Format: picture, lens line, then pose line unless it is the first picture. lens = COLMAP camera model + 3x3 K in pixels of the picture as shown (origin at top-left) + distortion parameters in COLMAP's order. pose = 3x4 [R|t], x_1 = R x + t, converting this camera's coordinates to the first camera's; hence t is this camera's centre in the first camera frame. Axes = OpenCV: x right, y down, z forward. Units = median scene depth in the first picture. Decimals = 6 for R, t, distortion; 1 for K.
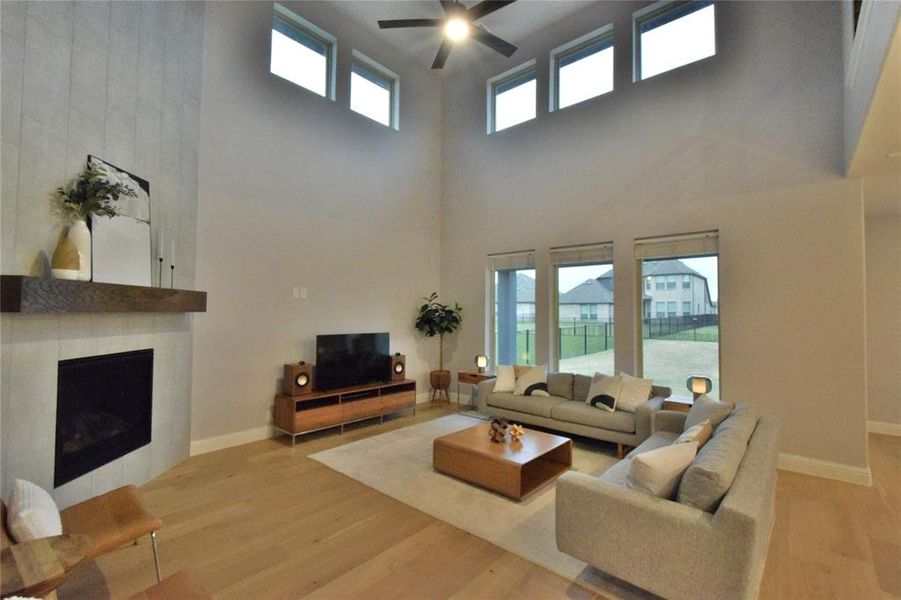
lens RADIAL K [[396.8, 0, 453.7], [0, 396.8, 298.7], [0, 0, 1]] dist [0.007397, -0.007376]
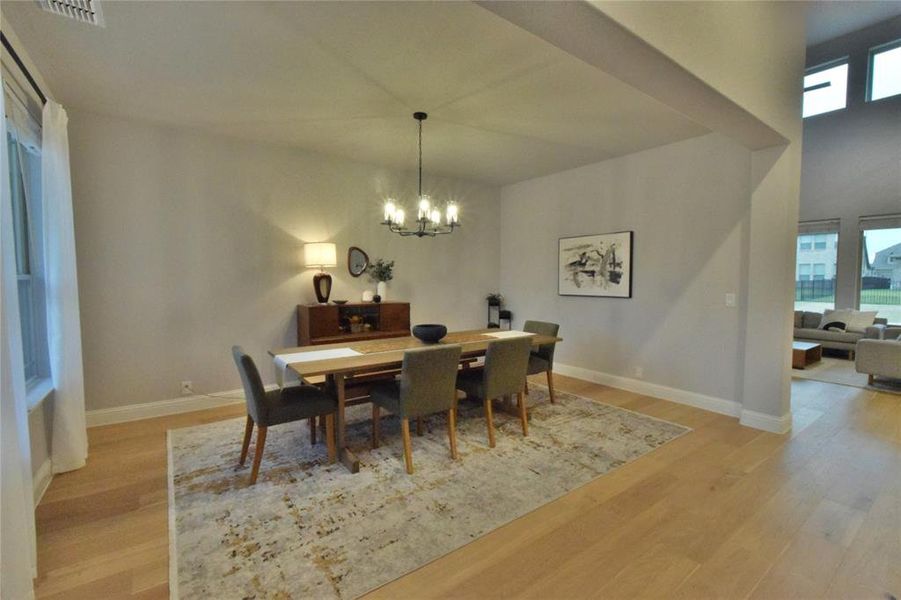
lens RADIAL K [[396.8, 0, 453.7], [0, 396.8, 298.7], [0, 0, 1]] dist [0.007397, -0.007376]
pose [[0.976186, -0.001472, -0.216932, -0.823393], [0.019054, 0.996694, 0.078978, 0.007207], [0.216098, -0.081230, 0.972987, -0.895511]]
